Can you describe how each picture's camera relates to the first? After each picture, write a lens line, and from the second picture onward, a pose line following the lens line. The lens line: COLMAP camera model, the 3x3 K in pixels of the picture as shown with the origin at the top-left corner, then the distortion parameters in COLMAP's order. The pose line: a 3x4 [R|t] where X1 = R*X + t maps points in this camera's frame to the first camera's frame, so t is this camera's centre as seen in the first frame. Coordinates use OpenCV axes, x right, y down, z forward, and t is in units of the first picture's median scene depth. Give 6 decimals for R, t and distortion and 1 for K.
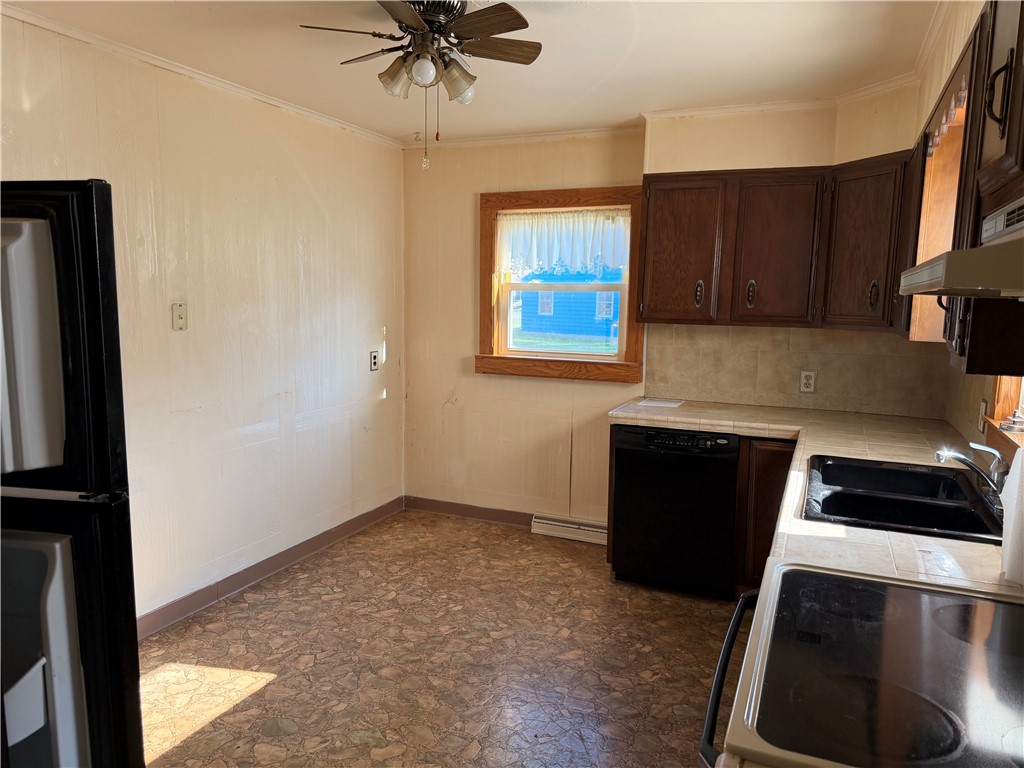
lens RADIAL K [[725.0, 0, 516.4], [0, 725.0, 391.4], [0, 0, 1]] dist [0.049805, -0.037056]
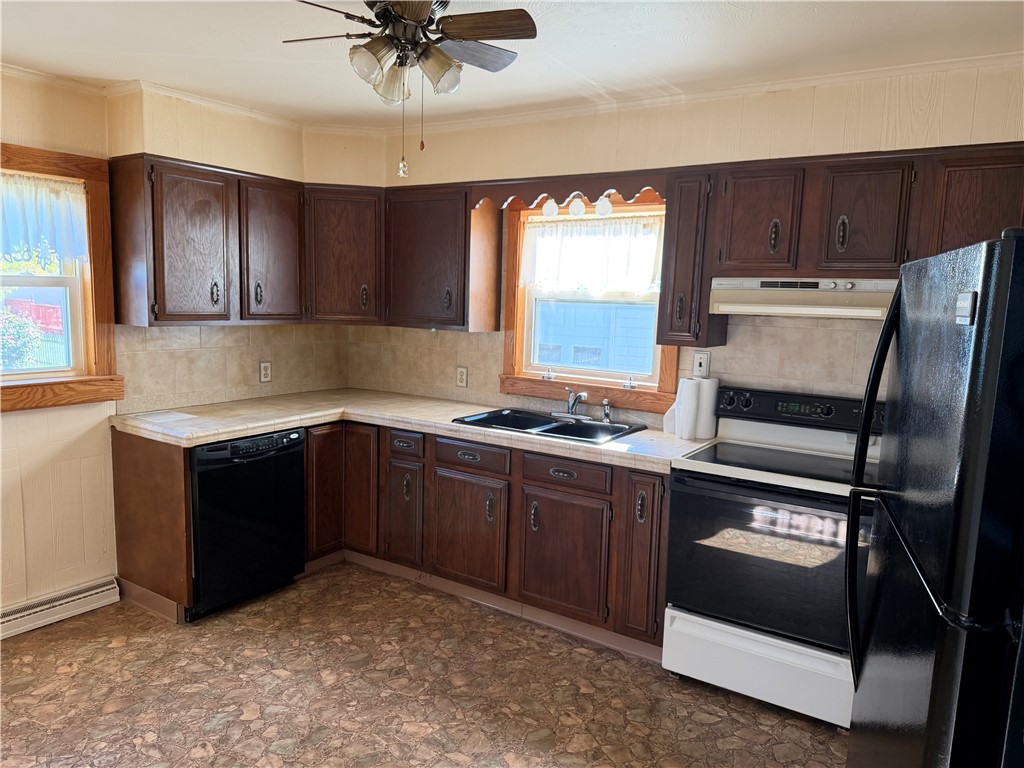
lens RADIAL K [[725.0, 0, 515.1], [0, 725.0, 386.0], [0, 0, 1]] dist [0.049805, -0.037056]
pose [[0.178834, -0.137073, 0.974284, -0.669237], [0.104145, 0.987322, 0.119791, -0.094196], [-0.978352, 0.080044, 0.190842, 0.472373]]
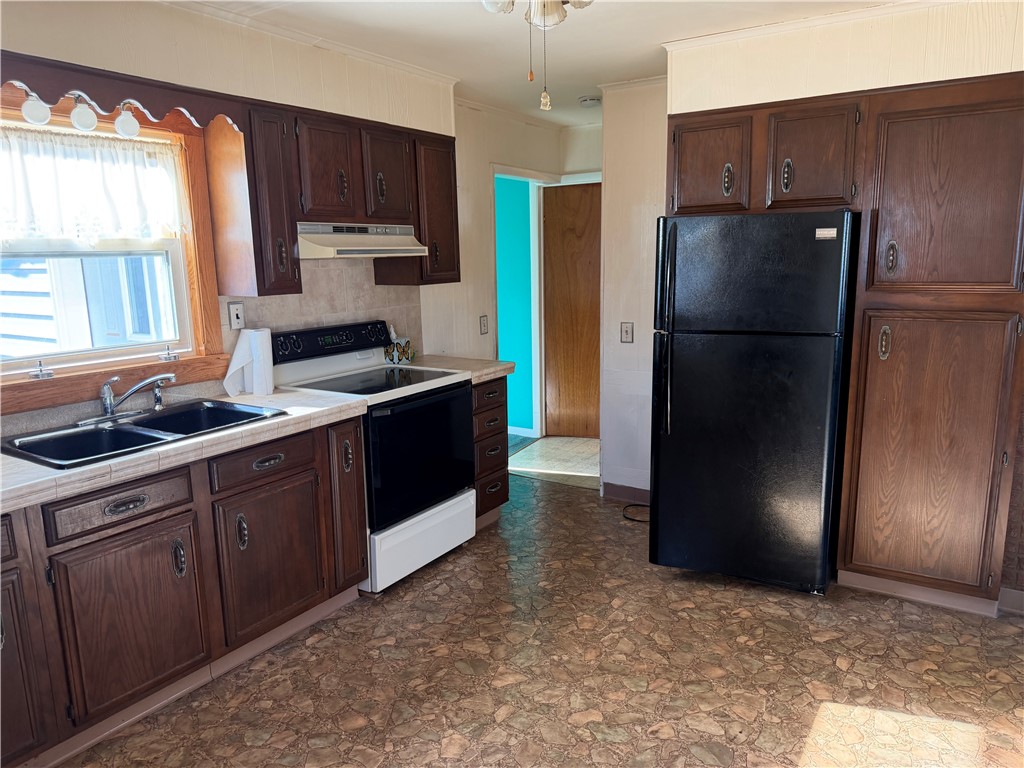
lens RADIAL K [[725.0, 0, 509.3], [0, 725.0, 384.5], [0, 0, 1]] dist [0.049805, -0.037056]
pose [[-0.984176, -0.033327, 0.174030, -0.158348], [0.023613, 0.948725, 0.315218, -0.180034], [-0.175612, 0.314340, -0.932926, 1.240823]]
